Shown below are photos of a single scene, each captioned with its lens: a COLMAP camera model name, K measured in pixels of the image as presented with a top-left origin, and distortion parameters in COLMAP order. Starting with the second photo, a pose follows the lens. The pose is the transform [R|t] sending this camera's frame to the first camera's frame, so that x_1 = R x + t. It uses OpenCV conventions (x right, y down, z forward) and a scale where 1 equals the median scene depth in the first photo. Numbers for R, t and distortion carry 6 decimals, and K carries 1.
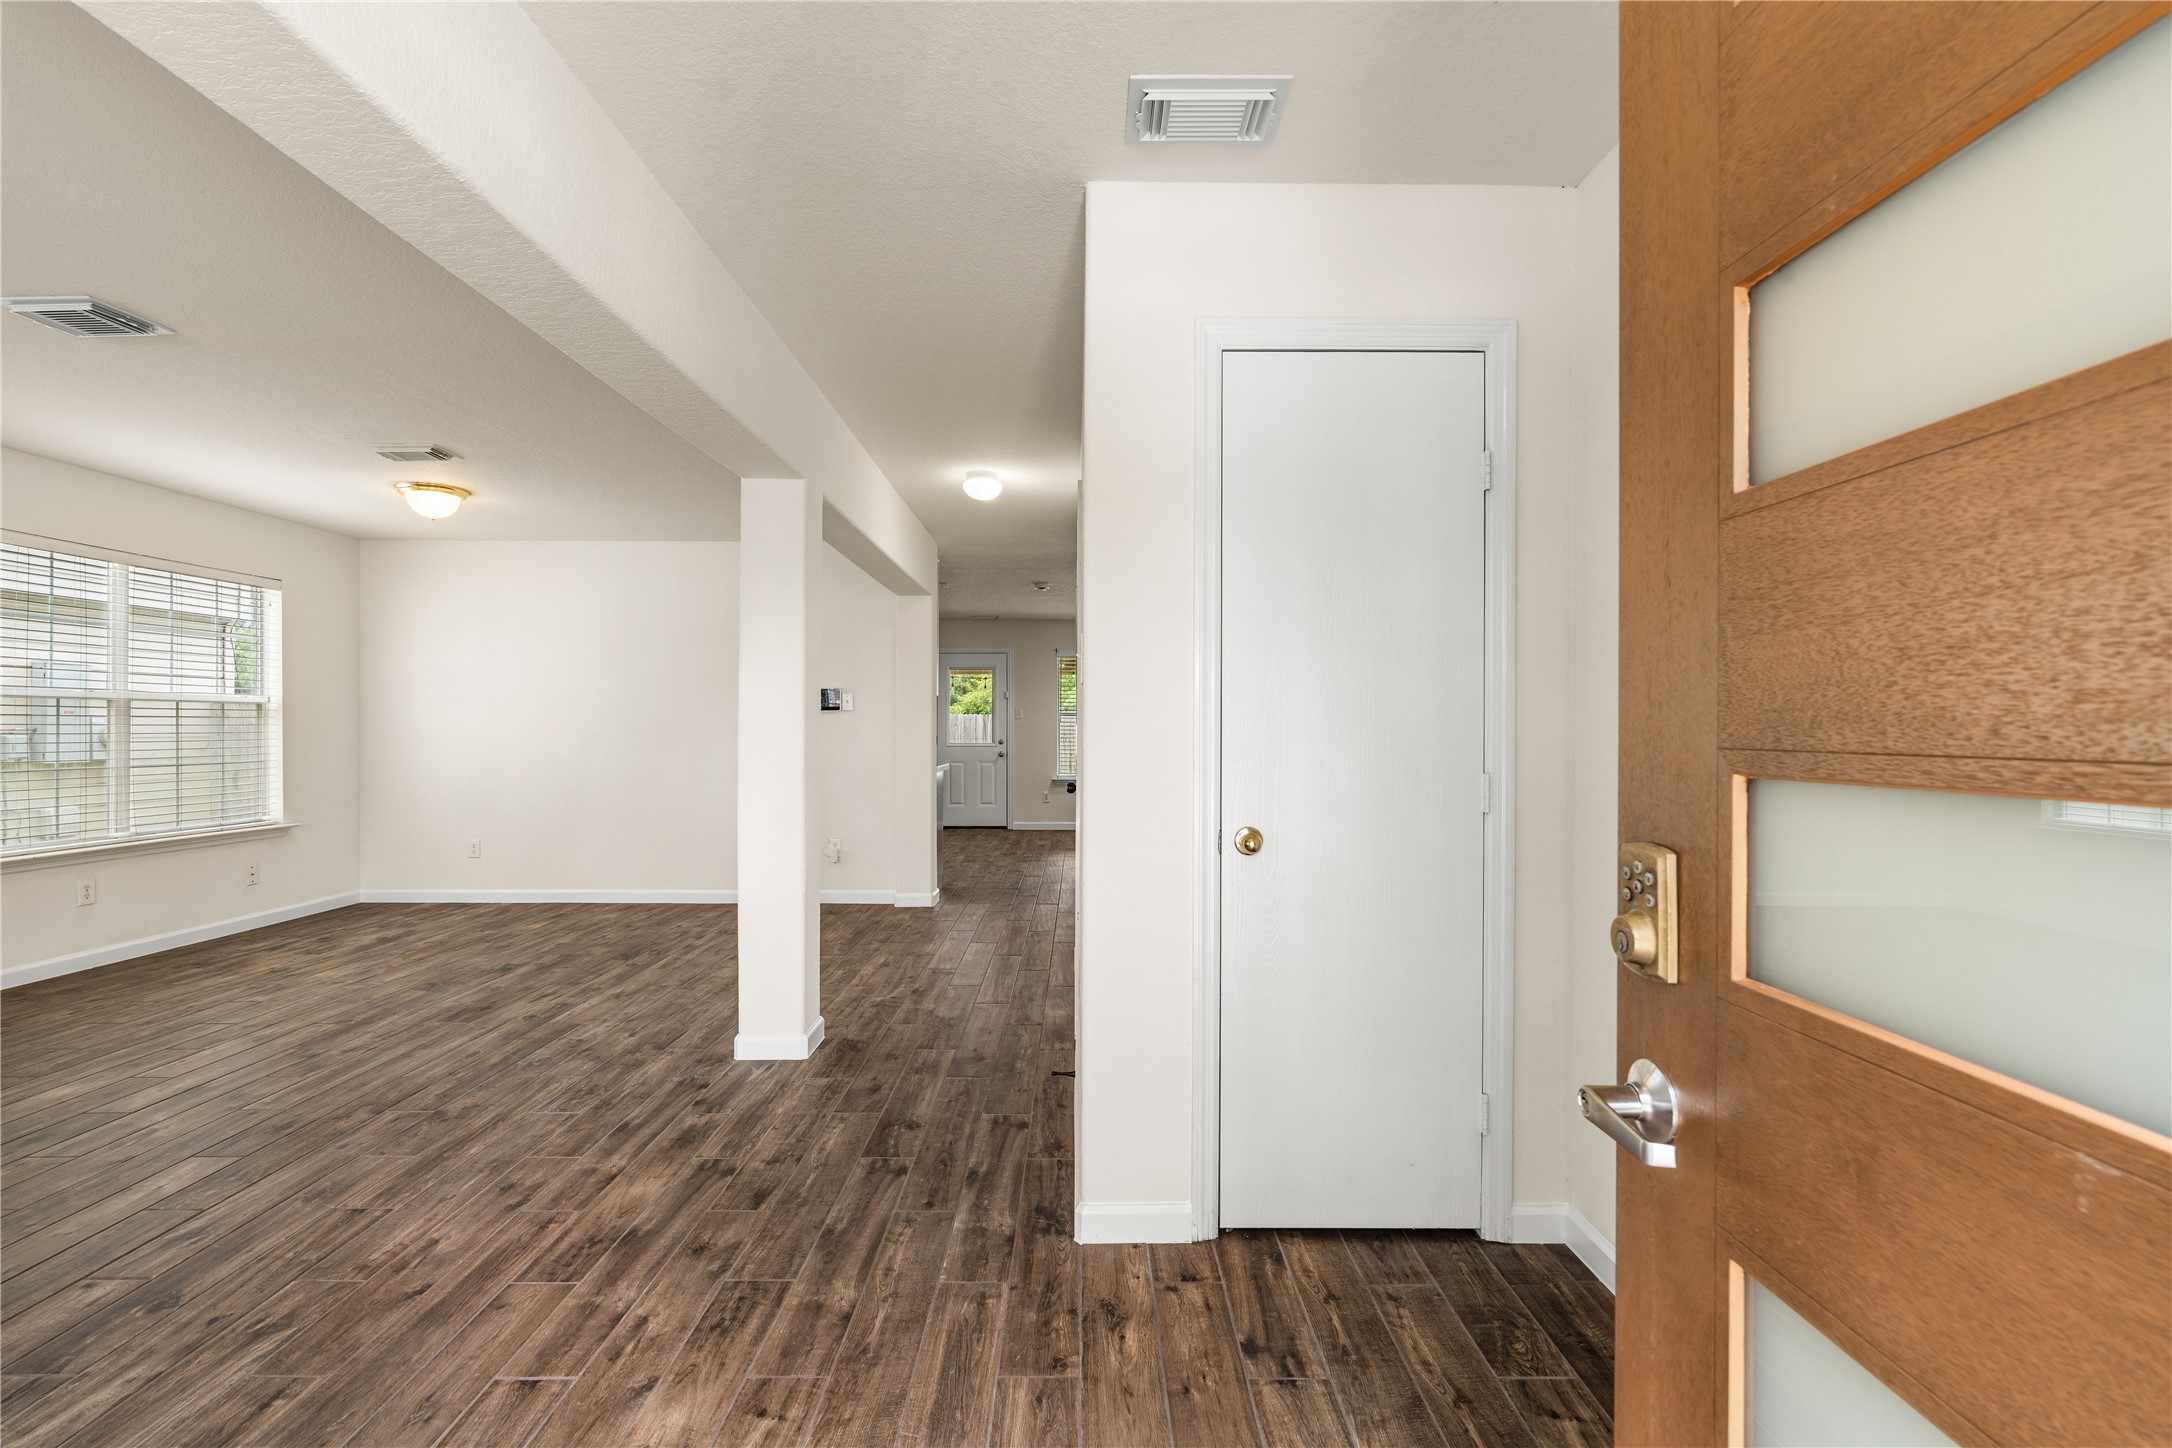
lens RADIAL K [[976.2, 0, 1102.8], [0, 976.2, 727.9], [0, 0, 1]] dist [-0.009645, 0.003042]
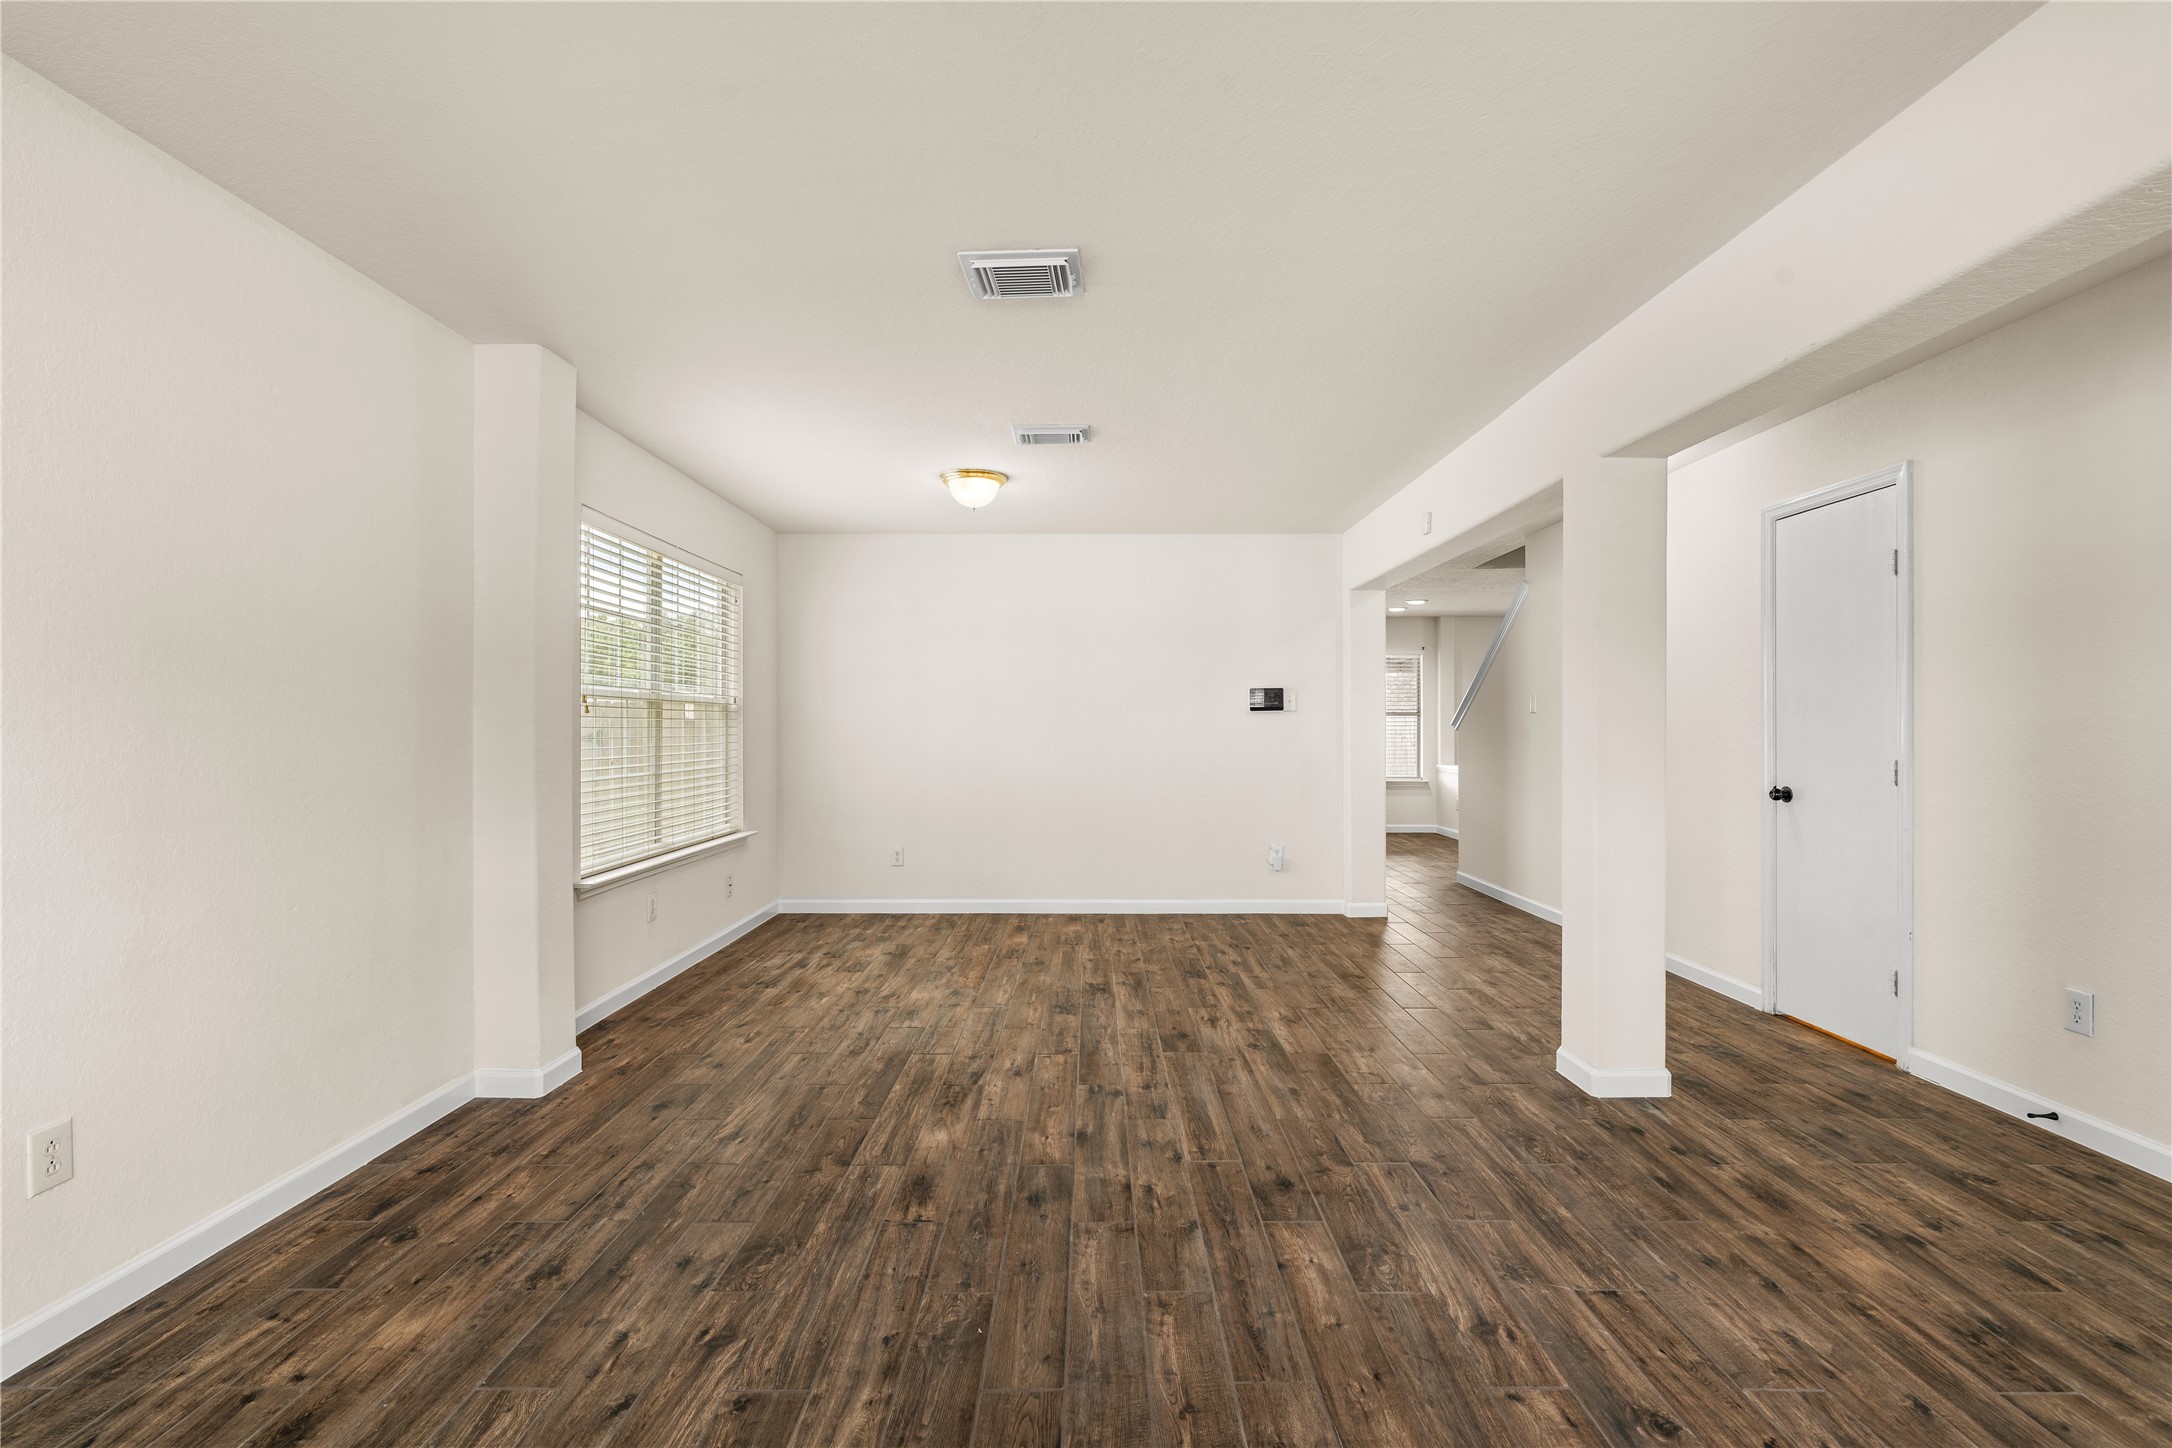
lens RADIAL K [[976.2, 0, 1090.2], [0, 976.2, 726.2], [0, 0, 1]] dist [-0.009645, 0.003042]
pose [[0.999885, -0.002257, -0.014969, -0.860112], [0.002221, 0.999995, -0.002446, -0.001837], [0.014975, 0.002412, 0.999885, 0.094877]]
